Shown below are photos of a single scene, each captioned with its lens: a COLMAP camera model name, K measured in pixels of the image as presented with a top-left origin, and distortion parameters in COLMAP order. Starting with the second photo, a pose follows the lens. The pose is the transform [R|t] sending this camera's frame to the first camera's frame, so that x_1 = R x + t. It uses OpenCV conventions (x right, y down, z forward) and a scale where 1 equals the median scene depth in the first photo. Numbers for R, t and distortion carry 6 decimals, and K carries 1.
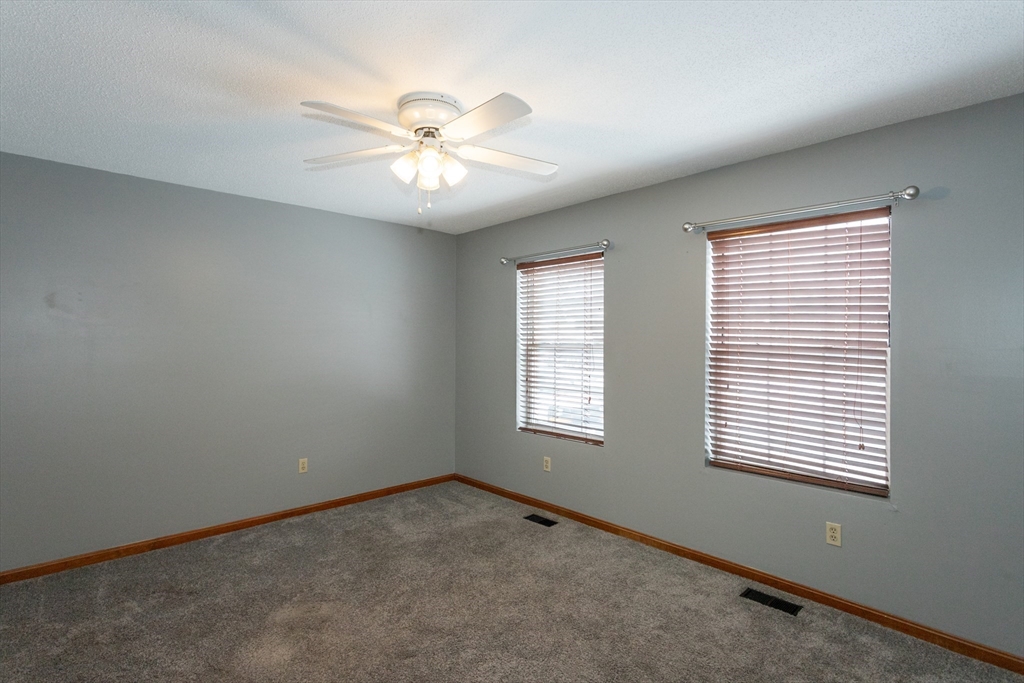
lens RADIAL K [[492.2, 0, 512.4], [0, 492.2, 344.0], [0, 0, 1]] dist [0.002490, 0.000439]
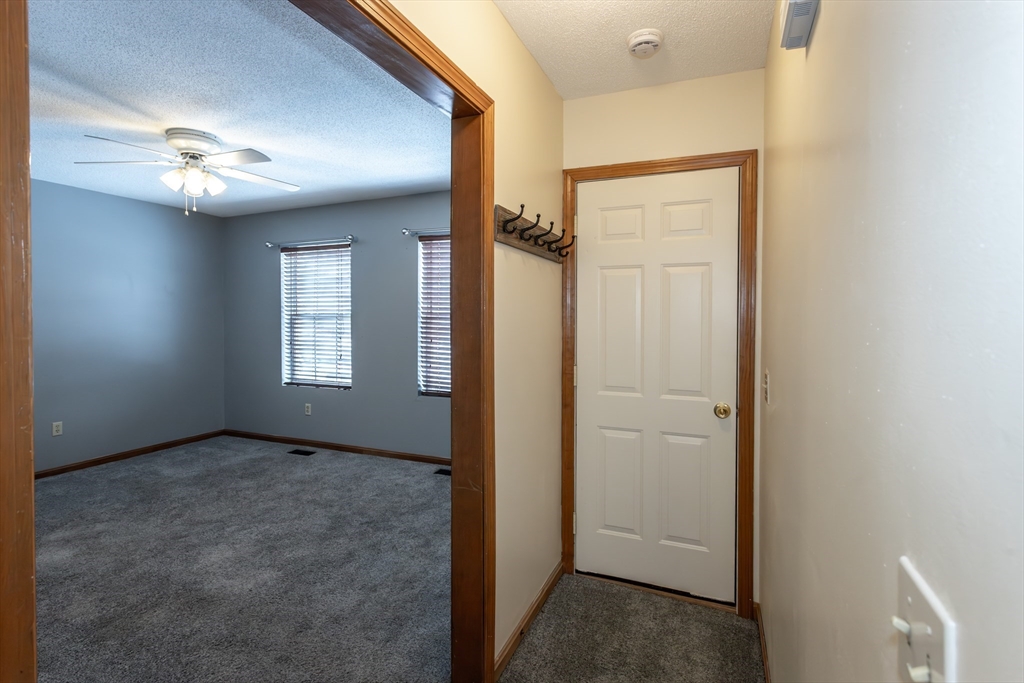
lens RADIAL K [[492.2, 0, 516.0], [0, 492.2, 327.1], [0, 0, 1]] dist [0.002490, 0.000439]
pose [[0.917446, -0.010959, 0.397709, 0.075872], [0.005412, 0.999872, 0.015066, 0.022982], [-0.397823, -0.011669, 0.917388, -0.460028]]
